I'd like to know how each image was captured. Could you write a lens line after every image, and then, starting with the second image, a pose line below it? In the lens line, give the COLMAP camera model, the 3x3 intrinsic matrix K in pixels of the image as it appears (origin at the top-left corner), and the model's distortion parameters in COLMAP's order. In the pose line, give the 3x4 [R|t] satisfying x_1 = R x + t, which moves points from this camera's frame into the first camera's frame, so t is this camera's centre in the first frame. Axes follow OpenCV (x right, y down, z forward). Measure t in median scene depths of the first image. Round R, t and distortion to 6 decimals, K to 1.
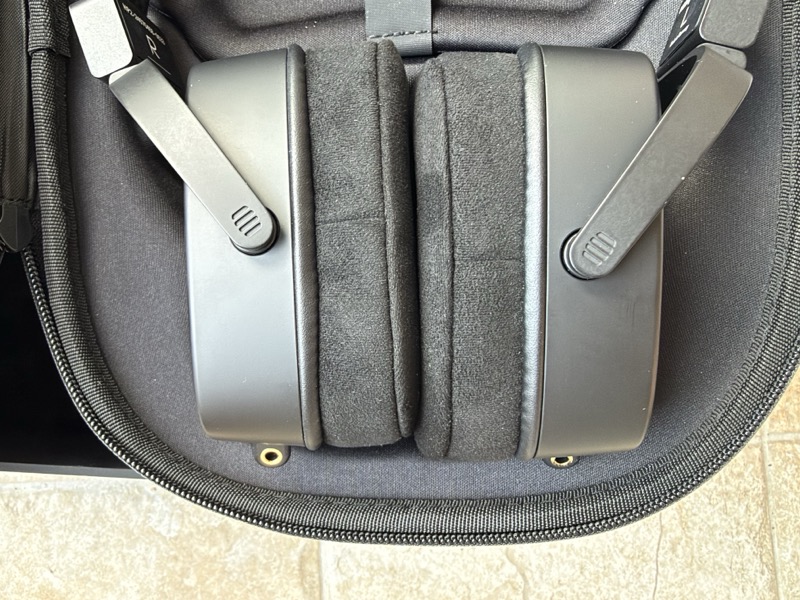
lens RADIAL K [[665.0, 0, 331.1], [0, 665.0, 300.0], [0, 0, 1]] dist [0.004096, 0.004669]
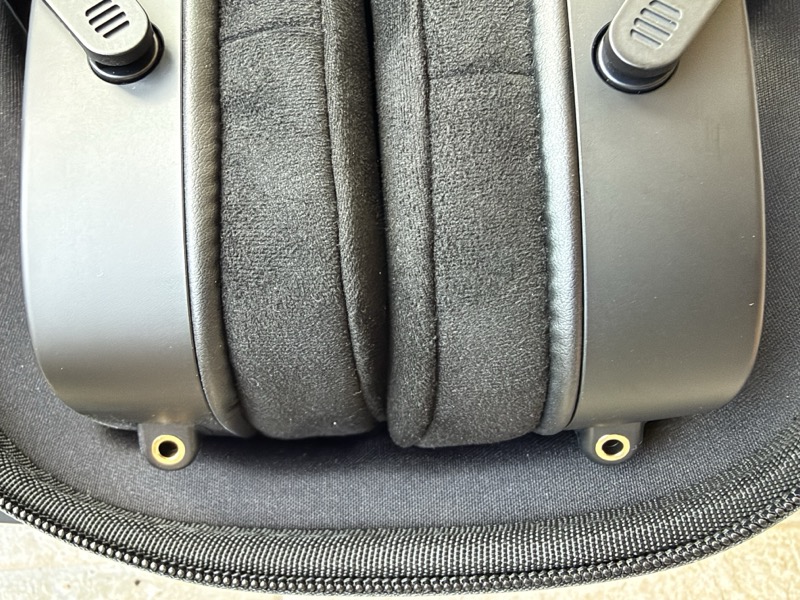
lens RADIAL K [[665.0, 0, 331.1], [0, 665.0, 300.0], [0, 0, 1]] dist [0.004096, 0.004669]
pose [[0.999898, -0.011636, 0.008246, 0.079402], [0.013087, 0.978421, -0.206205, 0.274986], [-0.005668, 0.206292, 0.978474, 0.397227]]
